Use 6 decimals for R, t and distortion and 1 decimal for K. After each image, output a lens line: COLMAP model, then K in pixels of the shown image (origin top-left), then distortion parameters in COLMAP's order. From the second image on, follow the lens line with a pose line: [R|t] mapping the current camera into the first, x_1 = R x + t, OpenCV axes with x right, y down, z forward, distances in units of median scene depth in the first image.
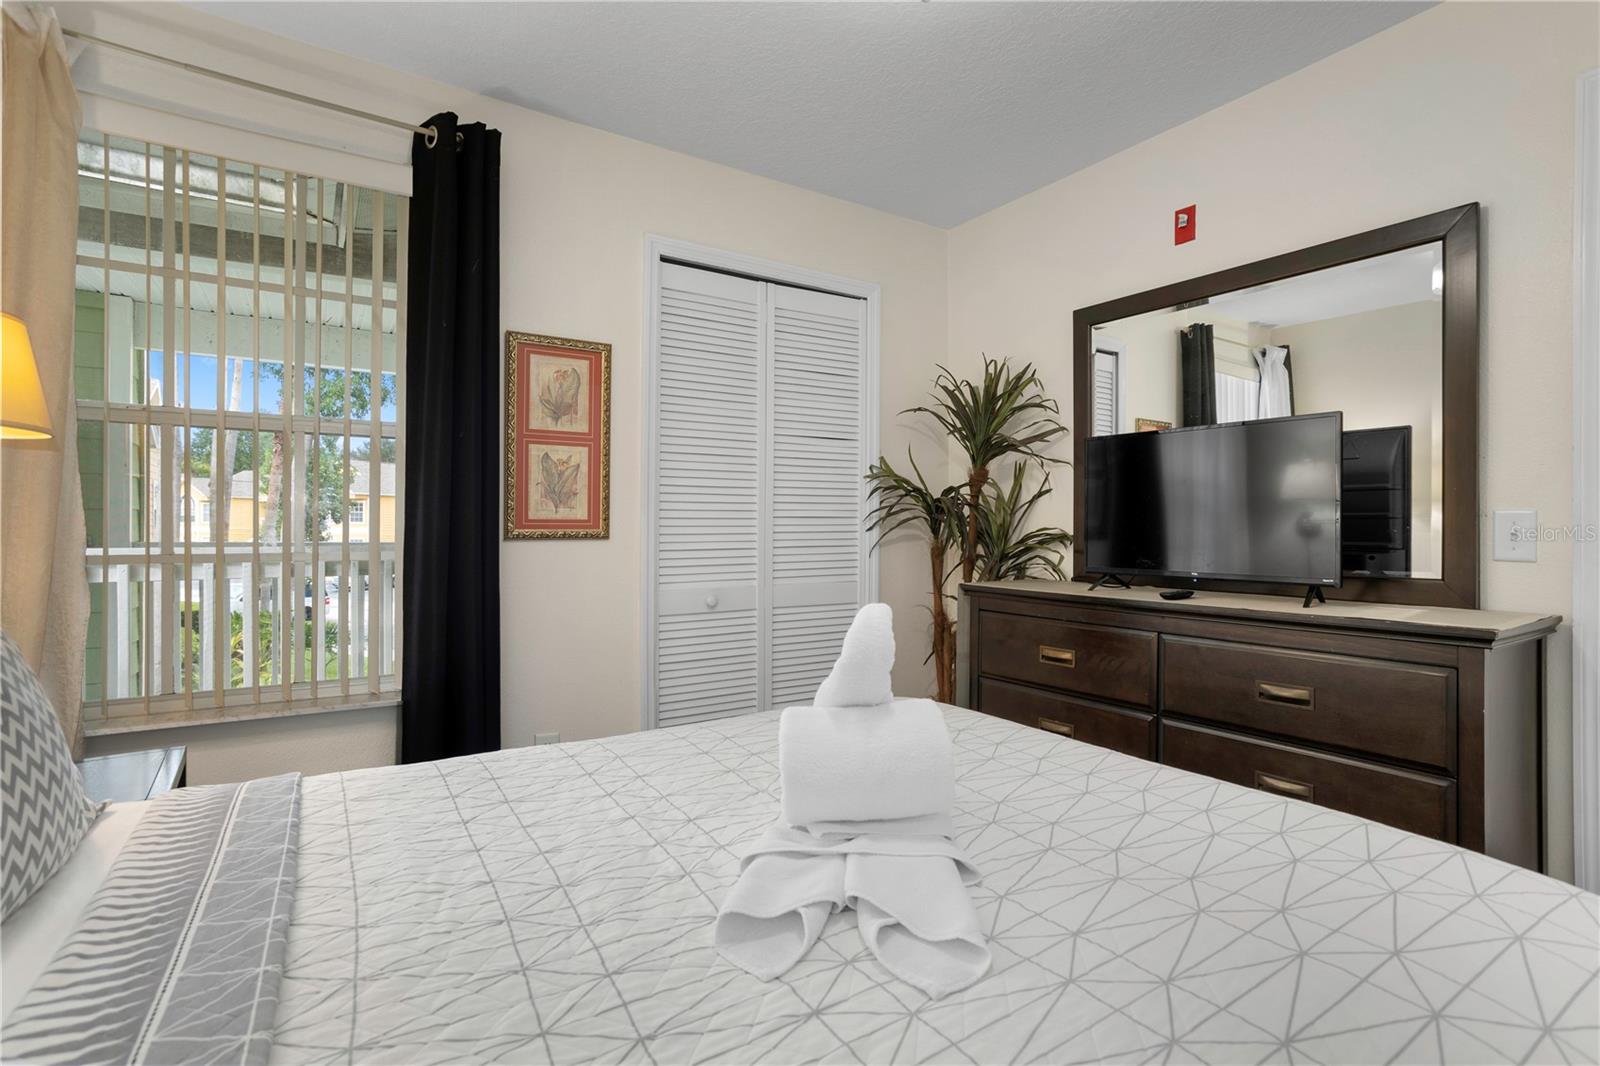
lens RADIAL K [[773.1, 0, 796.9], [0, 773.1, 533.1], [0, 0, 1]] dist [-0.050506, 0.029895]
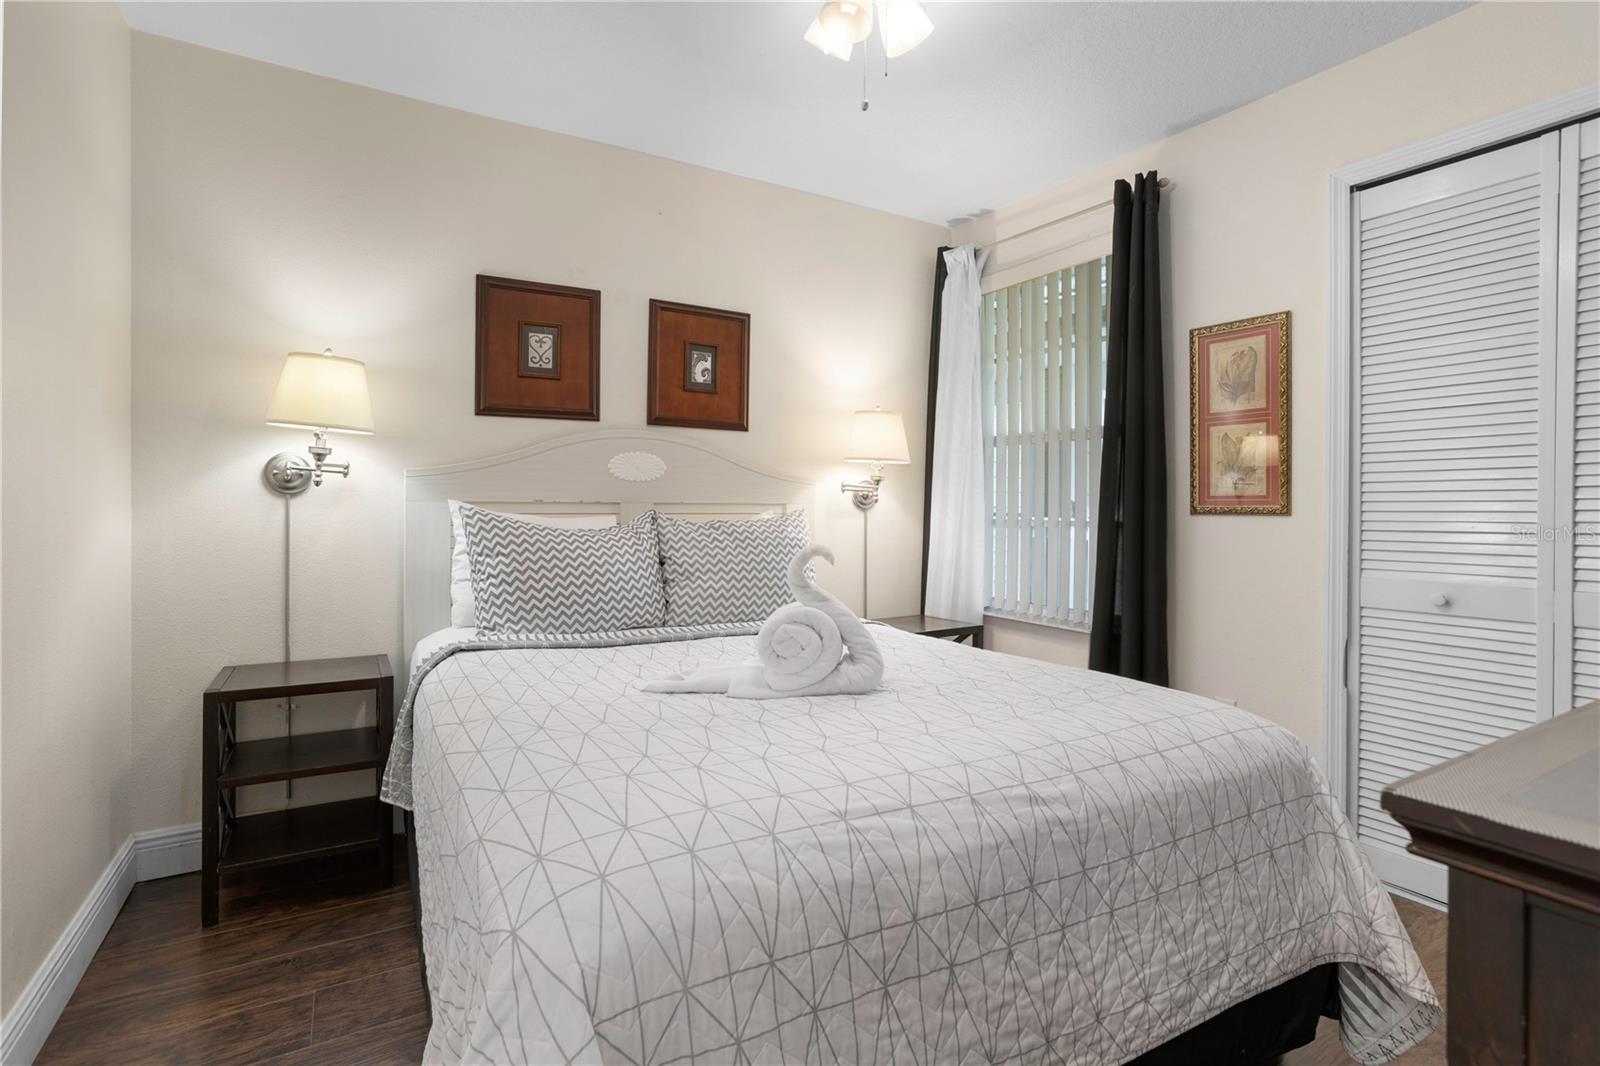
lens RADIAL K [[773.1, 0, 796.9], [0, 773.1, 533.1], [0, 0, 1]] dist [-0.050506, 0.029895]
pose [[-0.044427, 0.041203, -0.998163, 0.758301], [-0.008884, 0.999093, 0.041637, -0.004431], [0.998973, 0.010718, -0.044021, 0.451459]]
